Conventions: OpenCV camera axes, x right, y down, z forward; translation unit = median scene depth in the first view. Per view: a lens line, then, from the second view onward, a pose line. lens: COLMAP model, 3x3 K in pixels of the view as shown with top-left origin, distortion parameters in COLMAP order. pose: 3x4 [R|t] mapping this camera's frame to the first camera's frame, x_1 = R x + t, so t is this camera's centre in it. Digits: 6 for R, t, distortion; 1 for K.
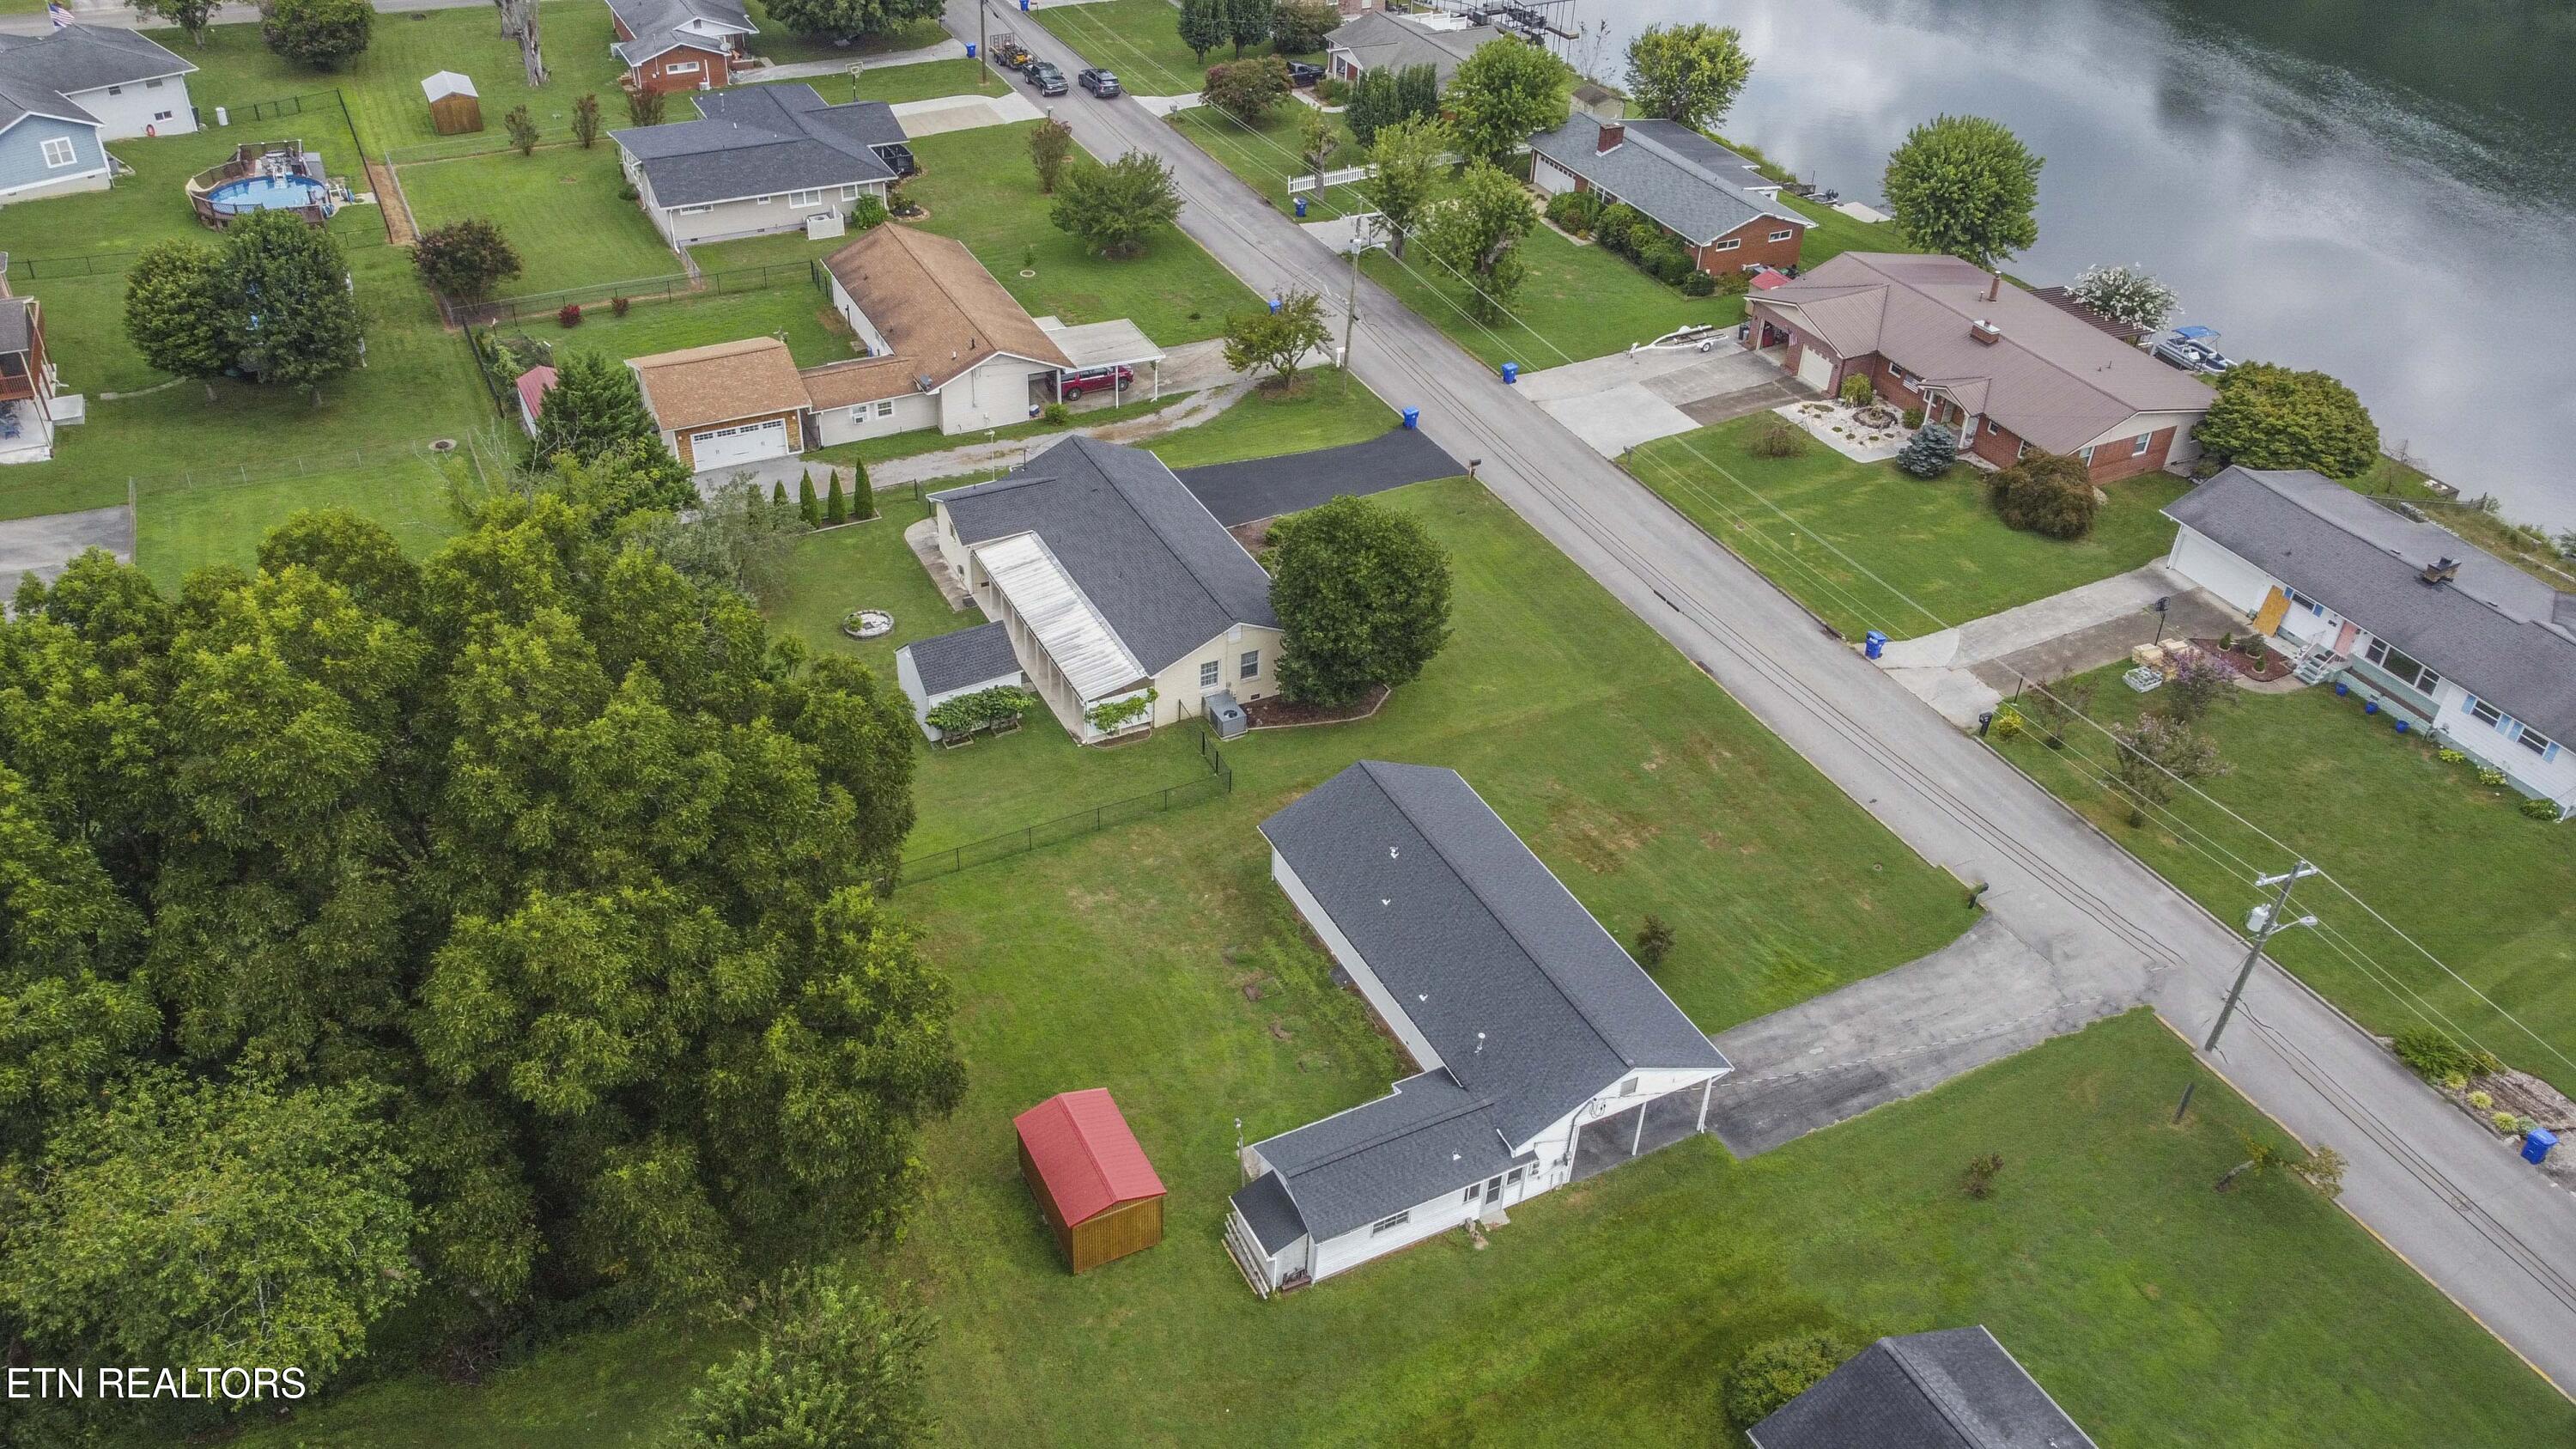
lens RADIAL K [[1952.7, 0, 1278.8], [0, 1952.7, 715.6], [0, 0, 1]] dist [0.001990, -0.001368]
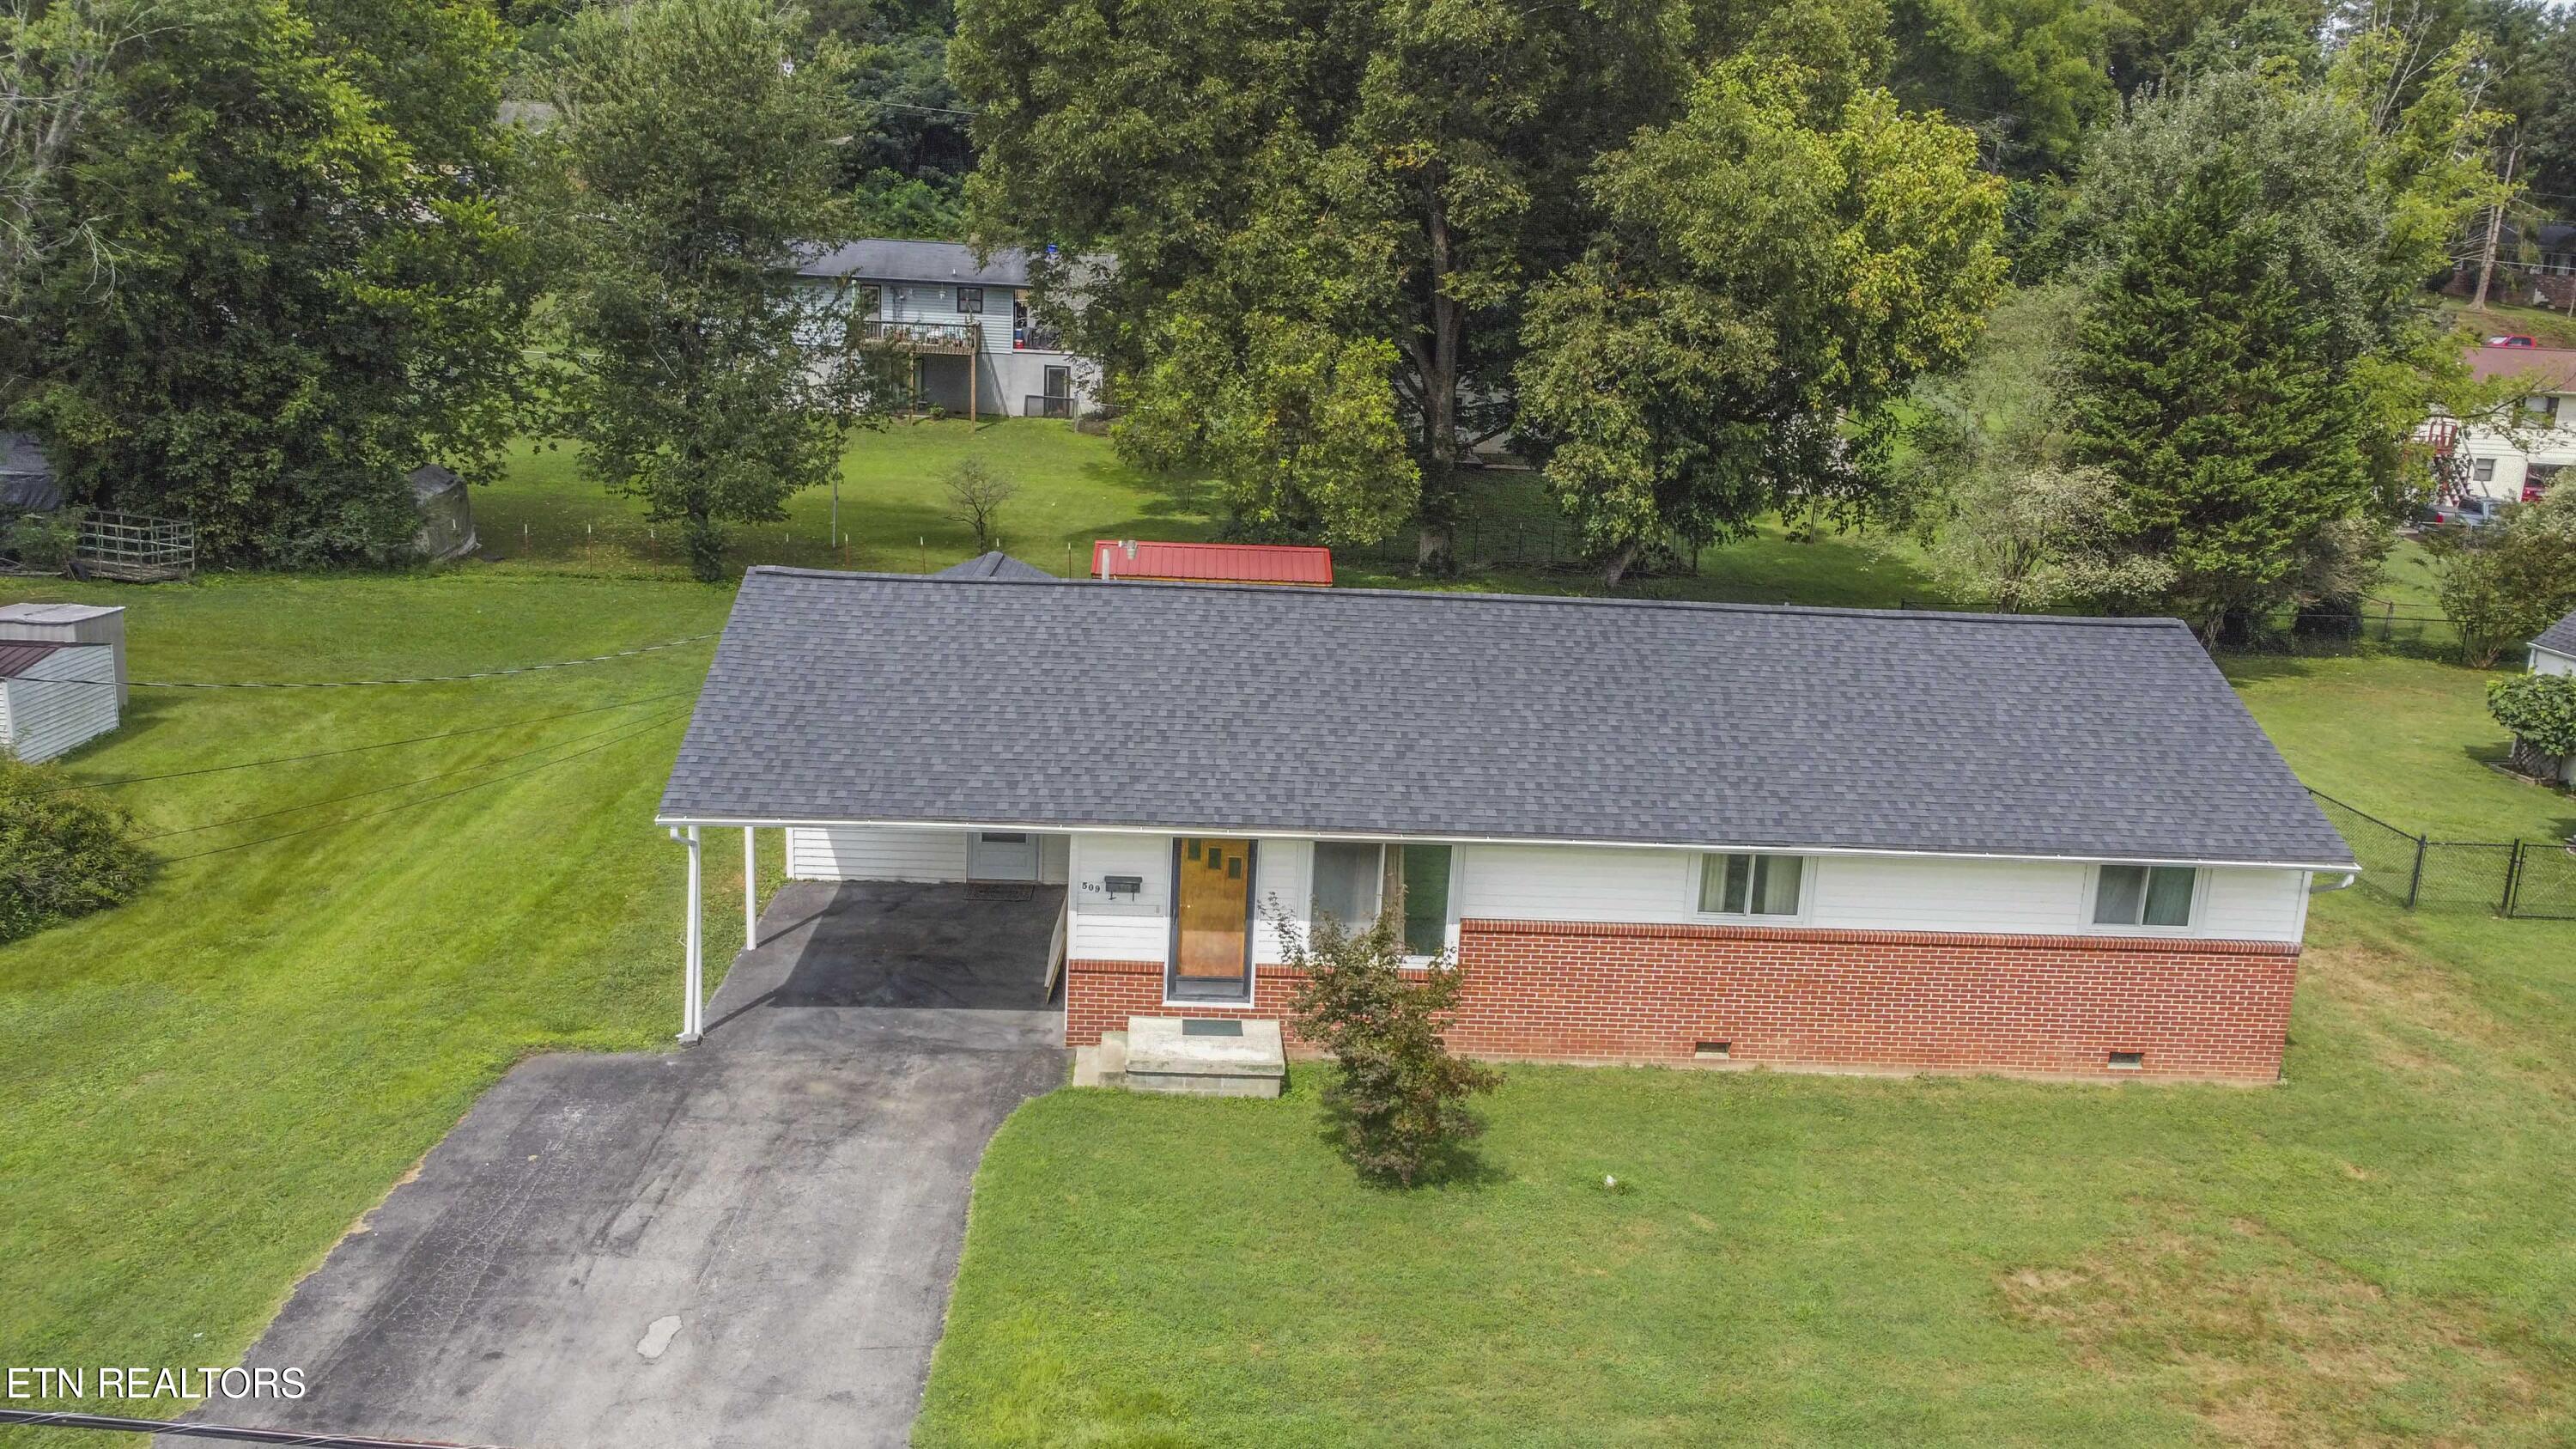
lens RADIAL K [[1952.7, 0, 1278.8], [0, 1952.7, 715.6], [0, 0, 1]] dist [0.001990, -0.001368]
pose [[-0.414930, 0.152390, -0.897001, 0.292355], [-0.576279, 0.718897, 0.388704, -0.004473], [0.704085, 0.678207, -0.210473, 0.704092]]
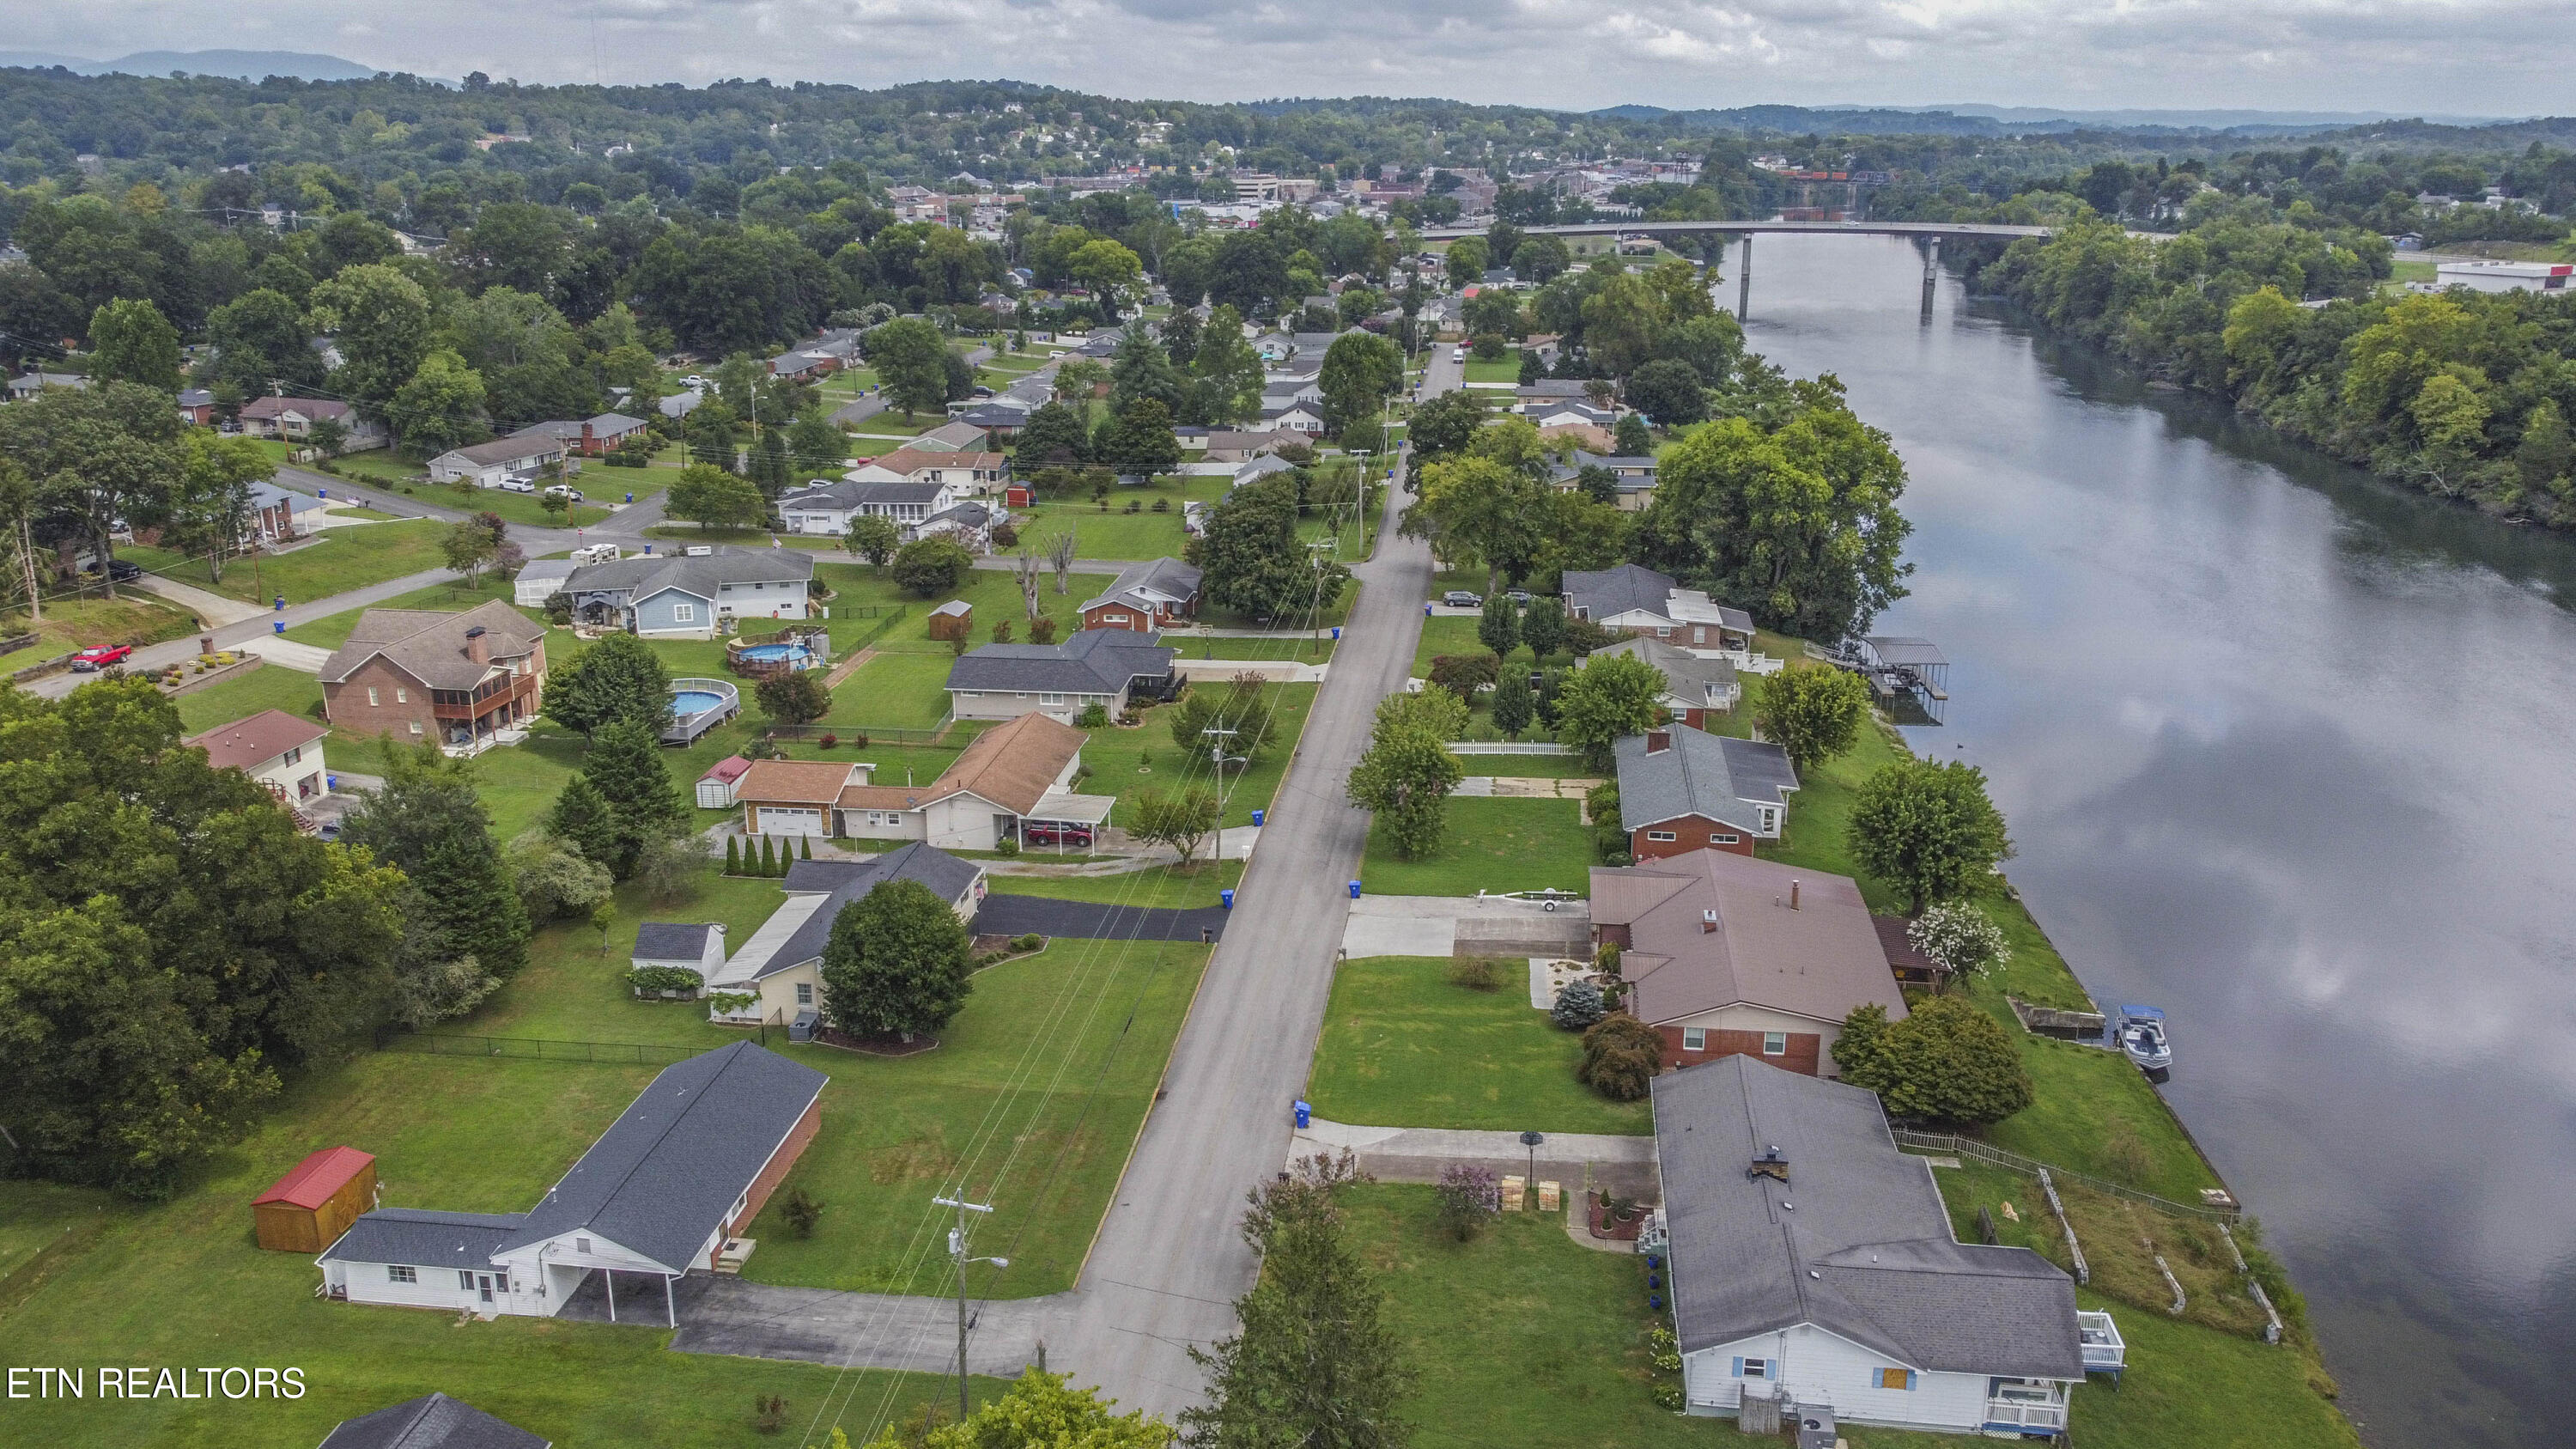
lens RADIAL K [[1952.7, 0, 1278.8], [0, 1952.7, 715.6], [0, 0, 1]] dist [0.001990, -0.001368]
pose [[0.823103, 0.123554, -0.554289, 0.762808], [-0.299572, 0.923662, -0.238966, 0.020172], [0.482450, 0.362743, 0.797282, 0.023843]]
